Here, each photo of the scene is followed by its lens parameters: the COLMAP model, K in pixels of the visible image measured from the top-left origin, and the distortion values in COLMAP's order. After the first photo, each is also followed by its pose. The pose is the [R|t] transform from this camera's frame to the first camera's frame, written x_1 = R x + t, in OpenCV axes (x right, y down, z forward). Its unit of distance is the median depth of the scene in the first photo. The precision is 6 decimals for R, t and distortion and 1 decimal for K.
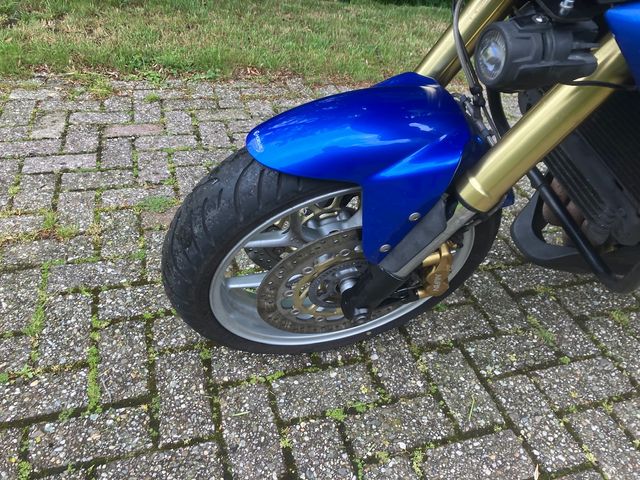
lens RADIAL K [[515.5, 0, 322.5], [0, 515.5, 242.4], [0, 0, 1]] dist [0.005541, 0.006157]
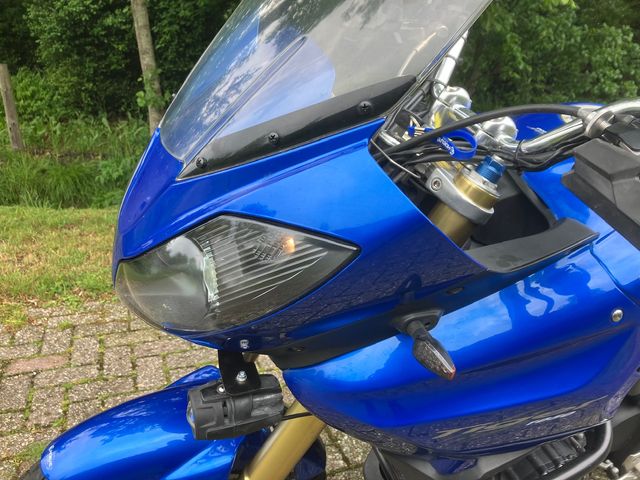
lens RADIAL K [[522.4, 0, 318.8], [0, 522.4, 236.5], [0, 0, 1]] dist [0.012319, -0.015080]
pose [[0.997030, -0.062013, 0.045672, 0.156886], [0.073046, 0.949352, -0.305607, -0.095930], [-0.024407, 0.308036, 0.951062, -0.082660]]
